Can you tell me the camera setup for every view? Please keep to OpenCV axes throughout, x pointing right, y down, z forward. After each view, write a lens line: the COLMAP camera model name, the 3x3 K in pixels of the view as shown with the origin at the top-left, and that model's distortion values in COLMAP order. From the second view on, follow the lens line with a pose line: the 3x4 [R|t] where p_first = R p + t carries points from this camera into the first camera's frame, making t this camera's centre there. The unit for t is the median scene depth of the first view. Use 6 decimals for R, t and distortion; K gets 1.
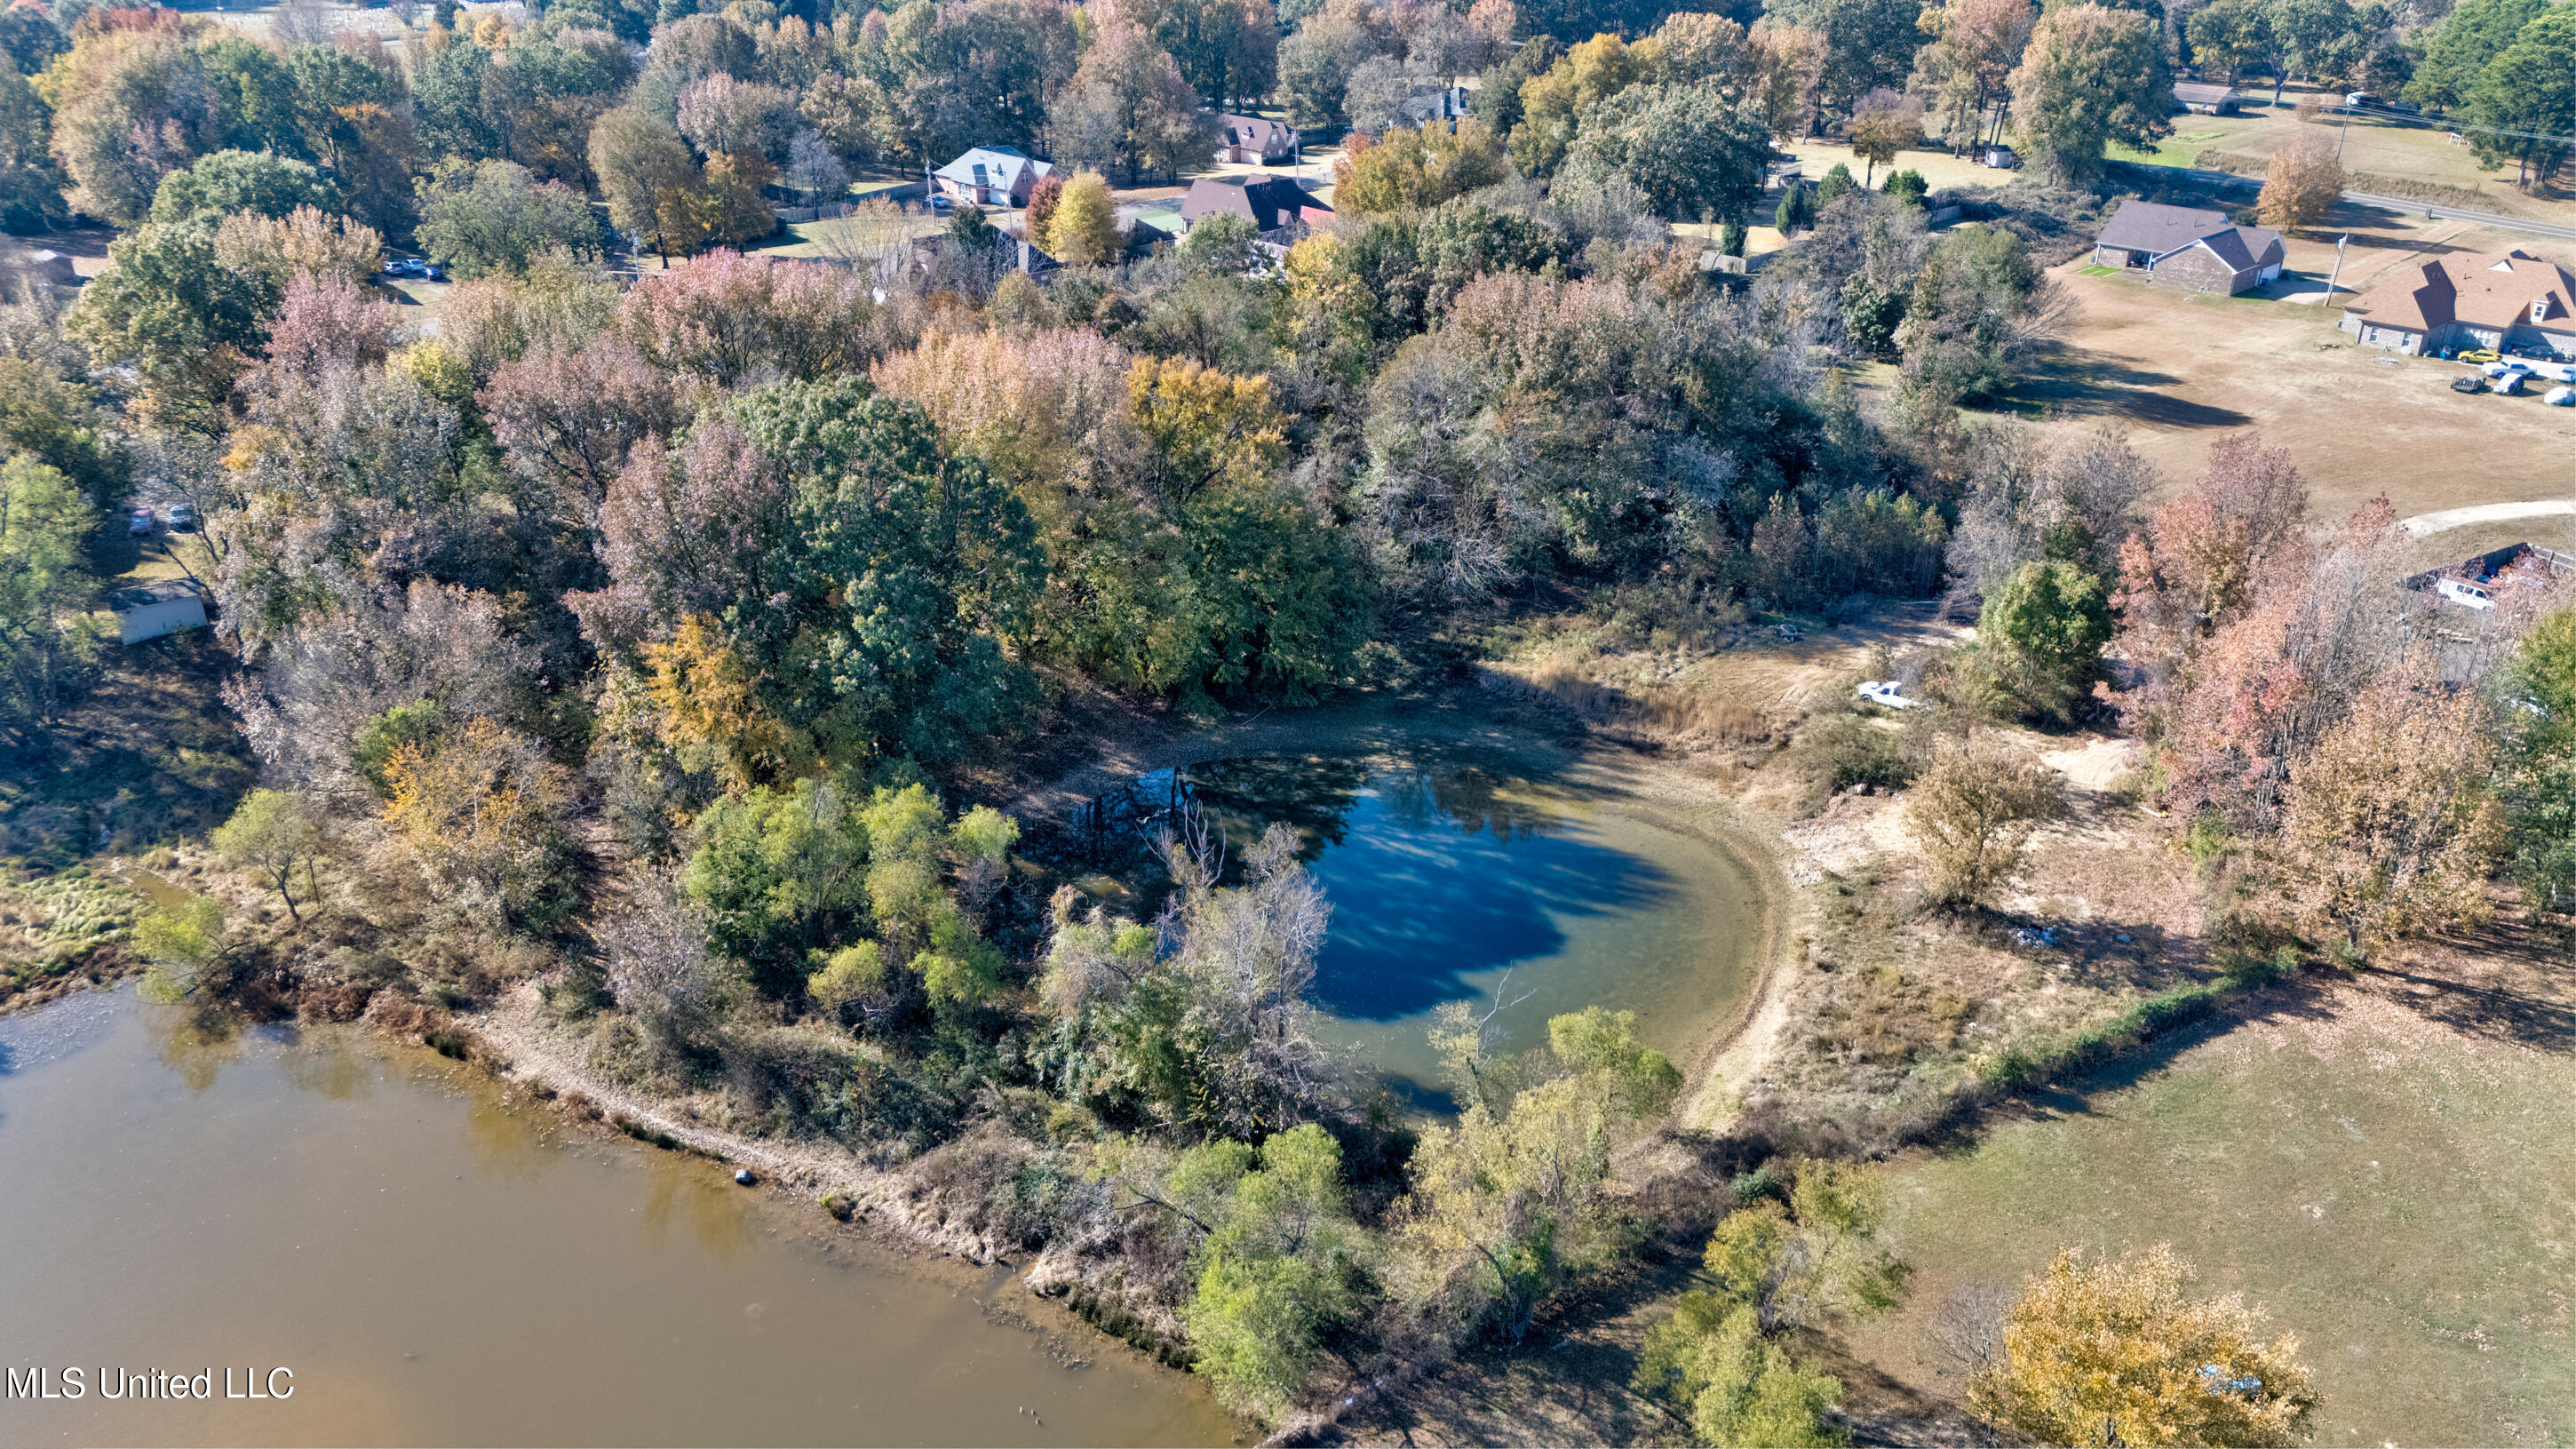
lens RADIAL K [[1894.2, 0, 1283.5], [0, 1894.2, 720.4], [0, 0, 1]] dist [0.059392, -0.054408]
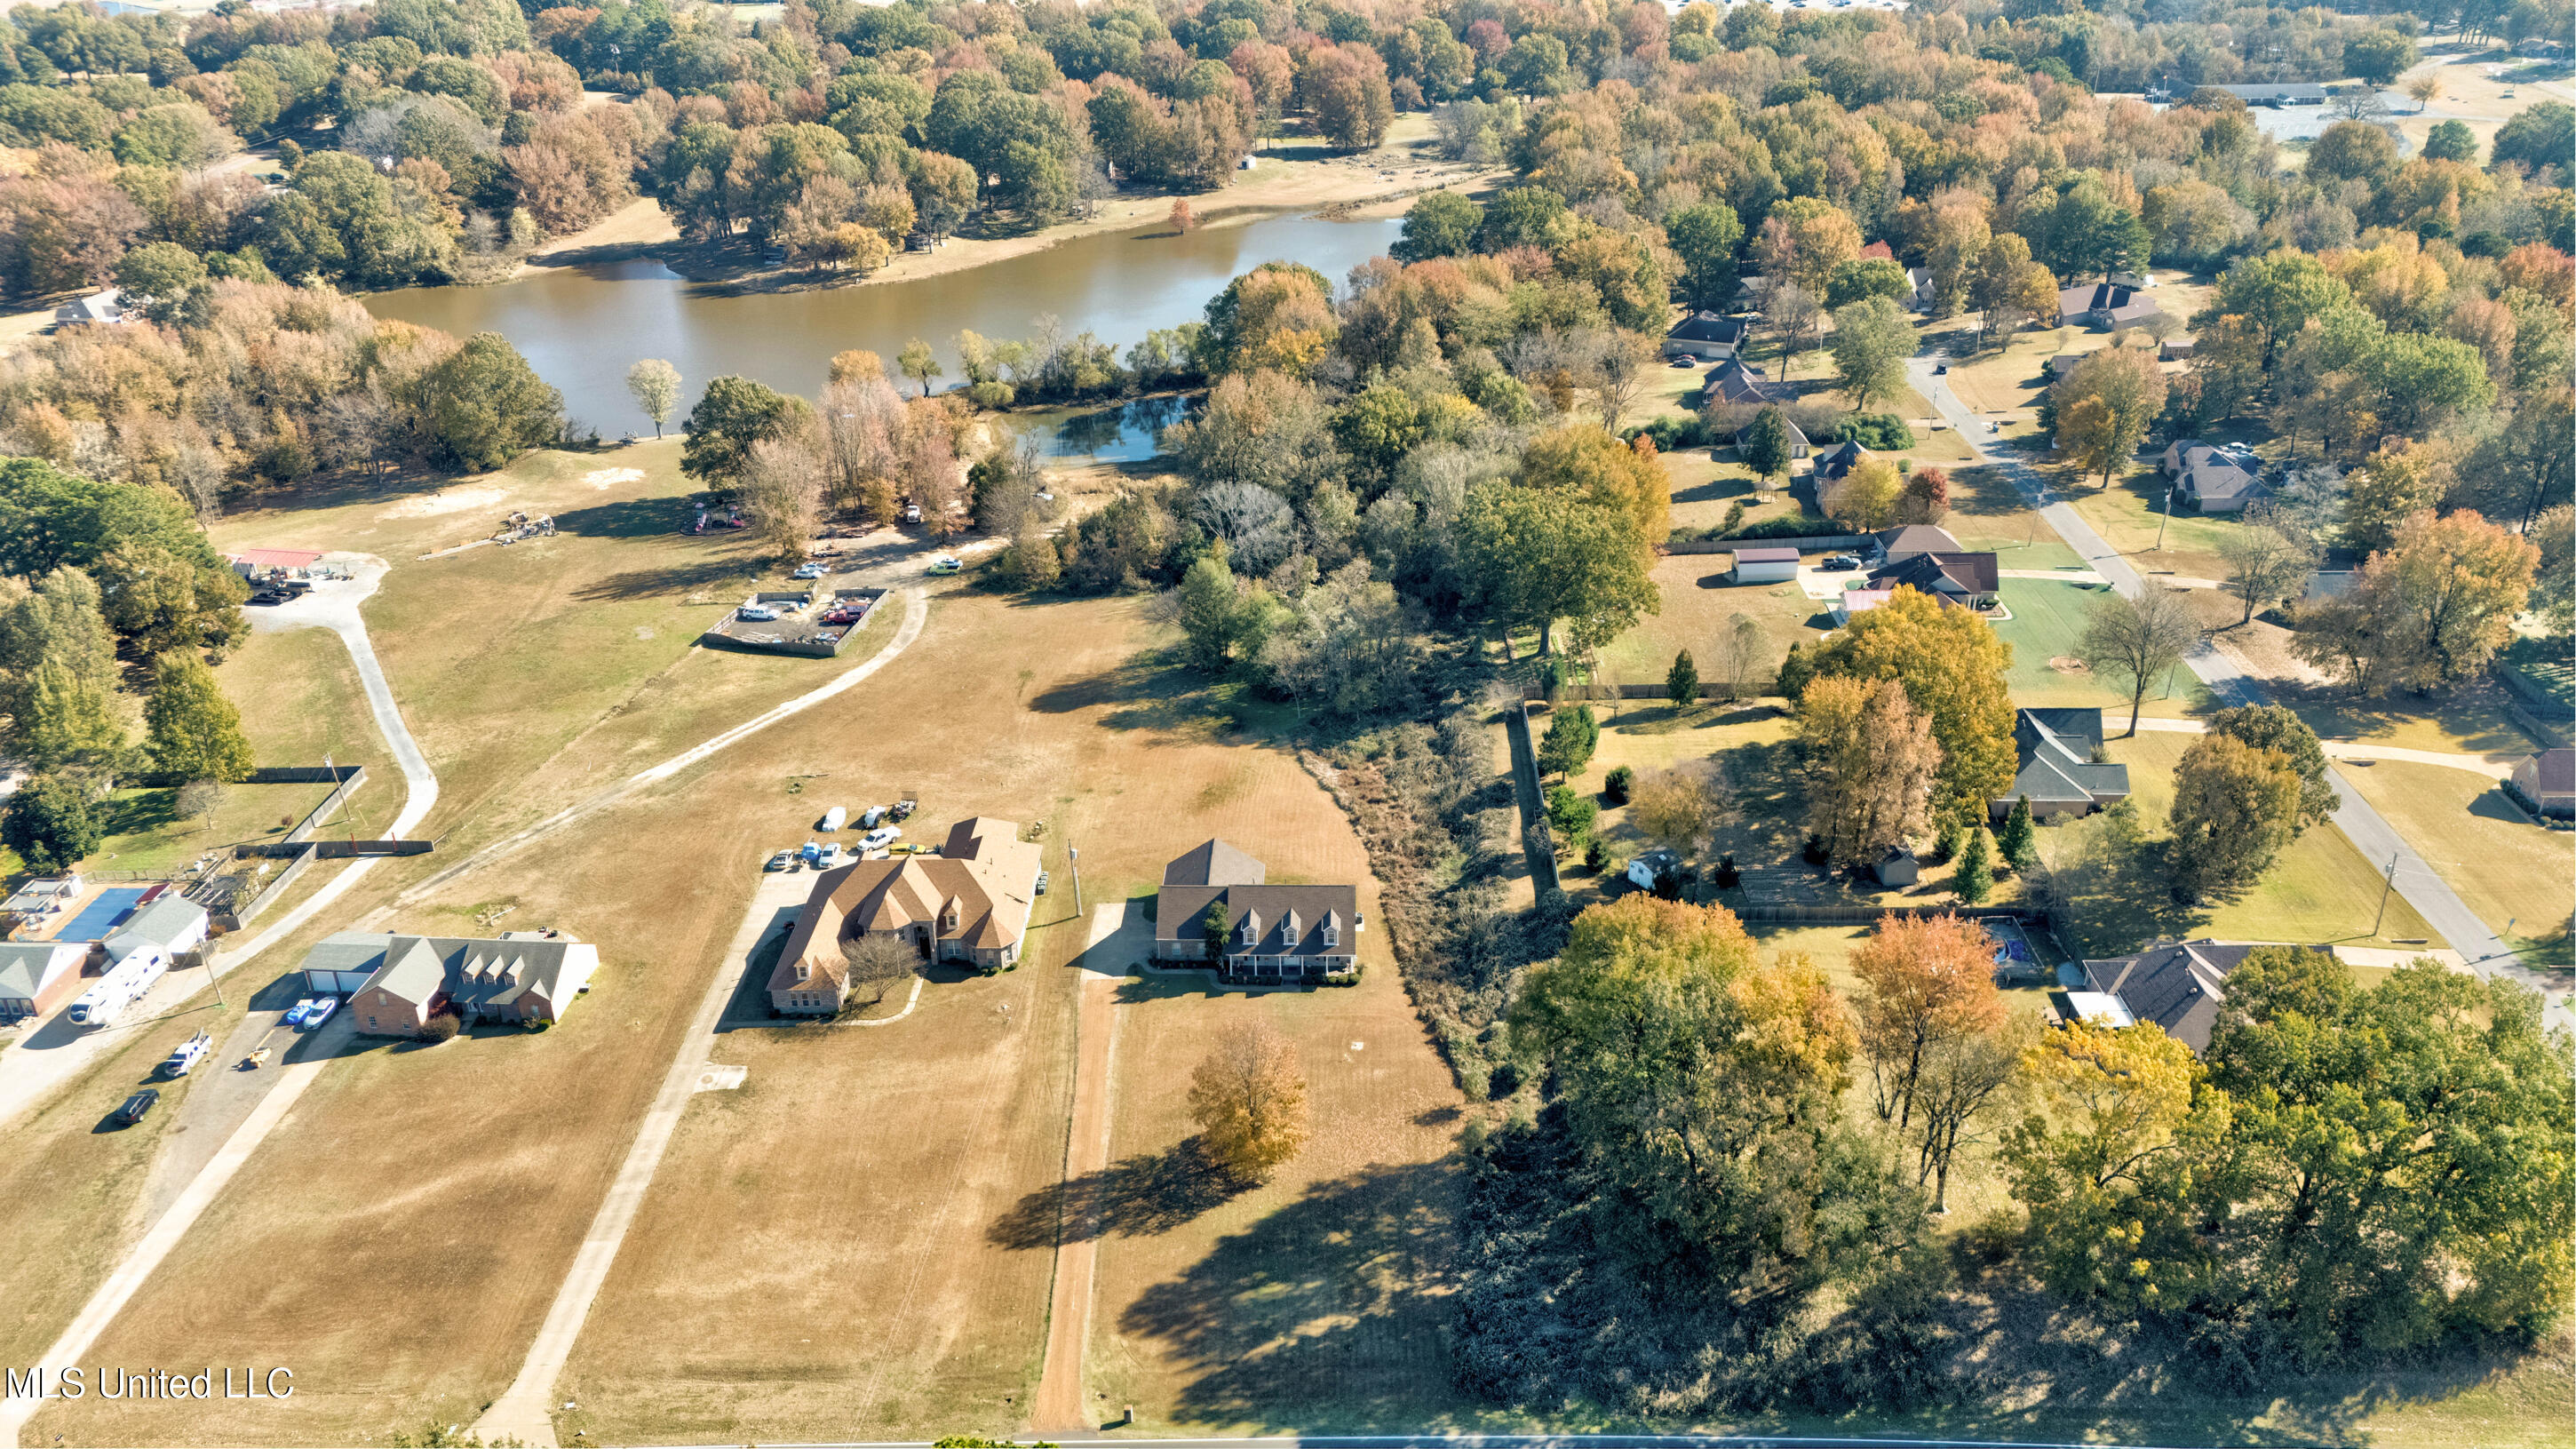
lens RADIAL K [[1894.2, 0, 1283.3], [0, 1894.2, 717.3], [0, 0, 1]] dist [0.059392, -0.054408]
pose [[-0.697911, 0.332074, -0.634544, 1.080972], [-0.295300, 0.673757, 0.677384, -0.969547], [0.652471, 0.660135, -0.372162, 1.432068]]
